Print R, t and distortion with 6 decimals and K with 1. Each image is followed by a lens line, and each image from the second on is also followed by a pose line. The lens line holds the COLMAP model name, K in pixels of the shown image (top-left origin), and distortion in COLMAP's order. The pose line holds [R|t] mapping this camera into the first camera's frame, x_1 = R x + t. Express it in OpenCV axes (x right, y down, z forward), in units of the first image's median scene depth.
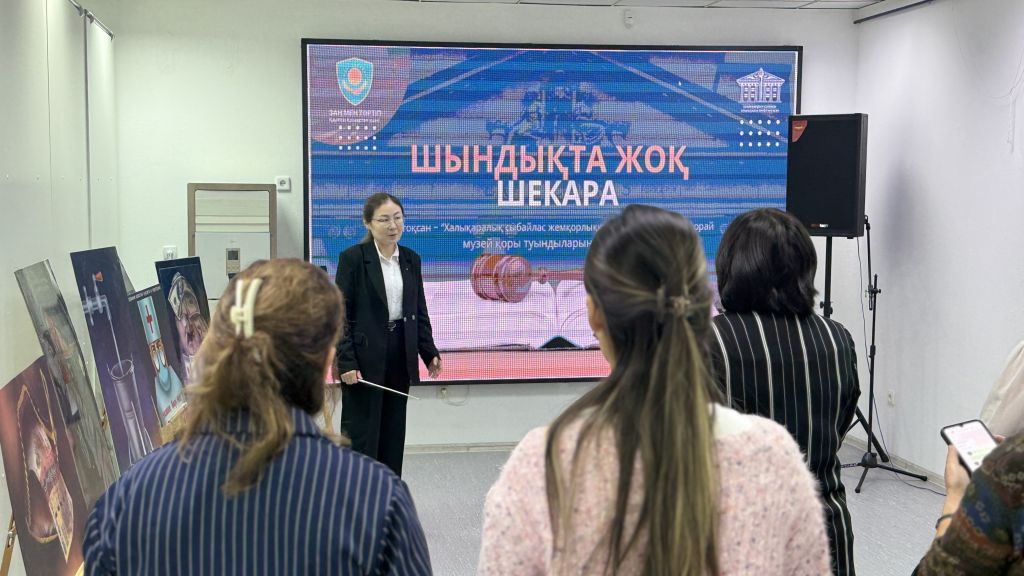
lens RADIAL K [[1294.1, 0, 515.7], [0, 1294.1, 293.4], [0, 0, 1]] dist [0.107164, -0.019401]
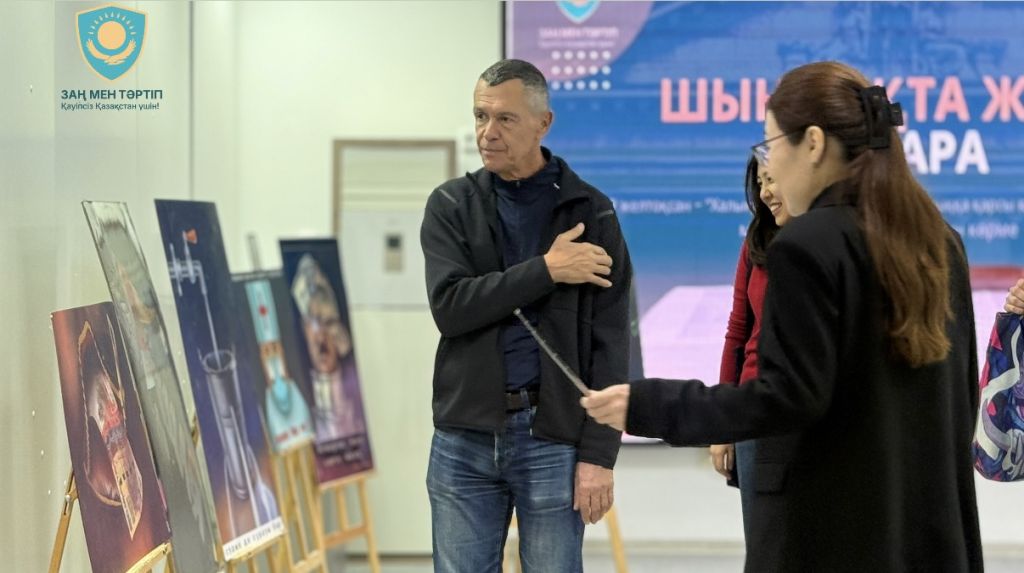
lens RADIAL K [[2338.2, 0, 512.0], [0, 2338.2, 286.5], [0, 0, 1]] dist [0.024645, -0.012369]
pose [[0.980706, 0.003721, -0.195451, 0.087488], [-0.013615, 0.998691, -0.049298, 0.056383], [0.195012, 0.051008, 0.979474, -0.195405]]
